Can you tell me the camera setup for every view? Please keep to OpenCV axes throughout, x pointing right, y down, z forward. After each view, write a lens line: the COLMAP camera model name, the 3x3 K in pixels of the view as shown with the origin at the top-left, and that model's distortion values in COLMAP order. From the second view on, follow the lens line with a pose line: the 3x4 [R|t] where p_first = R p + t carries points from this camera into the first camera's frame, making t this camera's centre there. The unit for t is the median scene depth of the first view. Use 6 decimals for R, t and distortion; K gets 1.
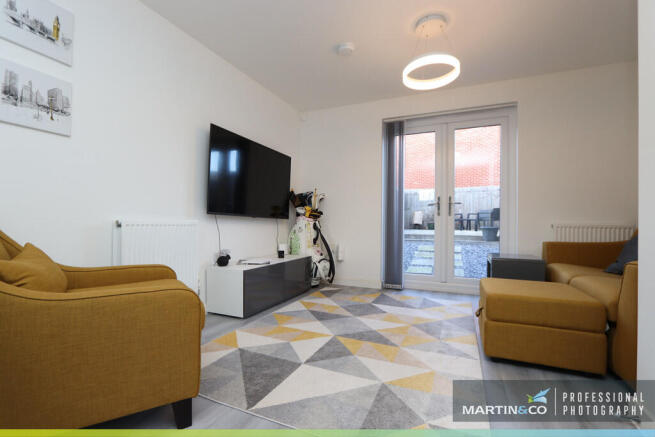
lens RADIAL K [[304.4, 0, 327.5], [0, 304.4, 218.5], [0, 0, 1]] dist [-0.002240, -0.000587]
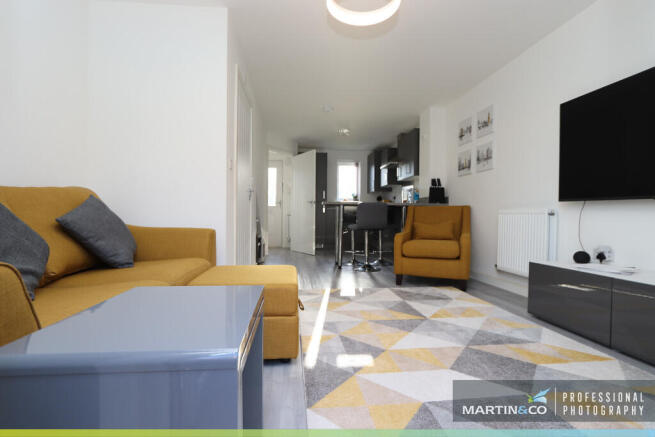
lens RADIAL K [[304.4, 0, 327.5], [0, 304.4, 218.5], [0, 0, 1]] dist [-0.002240, -0.000587]
pose [[-0.848012, -0.012252, -0.529835, 1.041444], [-0.012357, 0.999918, -0.003344, 0.064623], [0.529833, 0.003711, -0.848094, 2.044356]]
